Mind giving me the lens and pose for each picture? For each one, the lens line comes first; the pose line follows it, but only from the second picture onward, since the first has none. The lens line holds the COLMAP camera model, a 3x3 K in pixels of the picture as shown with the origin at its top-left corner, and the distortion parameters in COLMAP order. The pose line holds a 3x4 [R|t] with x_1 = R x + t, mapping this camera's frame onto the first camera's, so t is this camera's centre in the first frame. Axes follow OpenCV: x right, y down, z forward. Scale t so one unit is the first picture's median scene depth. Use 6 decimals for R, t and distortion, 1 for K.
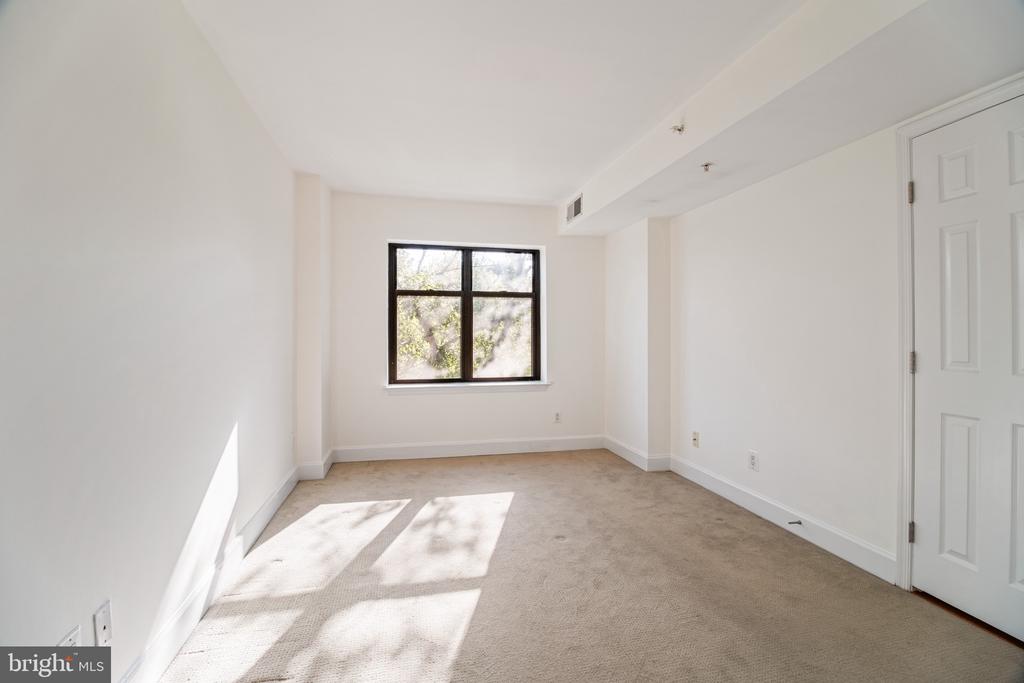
lens RADIAL K [[442.3, 0, 510.5], [0, 442.3, 333.6], [0, 0, 1]] dist [-0.000466, -0.000041]
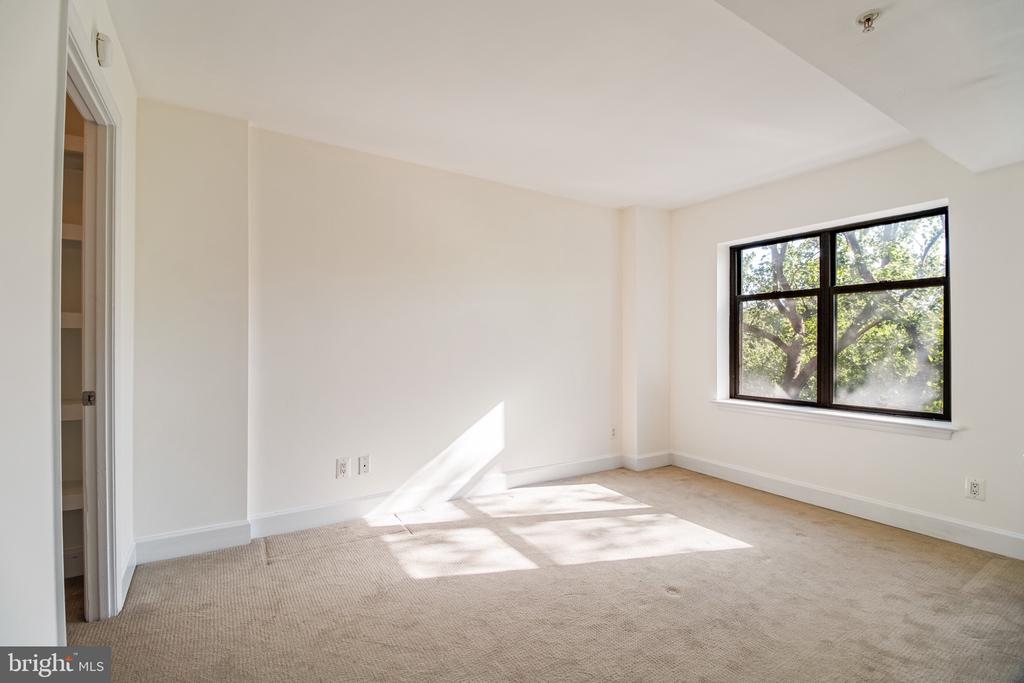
lens RADIAL K [[462.6, 0, 512.0], [0, 462.6, 341.5], [0, 0, 1]] dist [-0.031296, -0.000103]
pose [[0.324439, -0.002962, -0.945902, 0.556291], [-0.000483, 0.999994, -0.003298, -0.001583], [0.945907, 0.001527, 0.324436, 0.293044]]
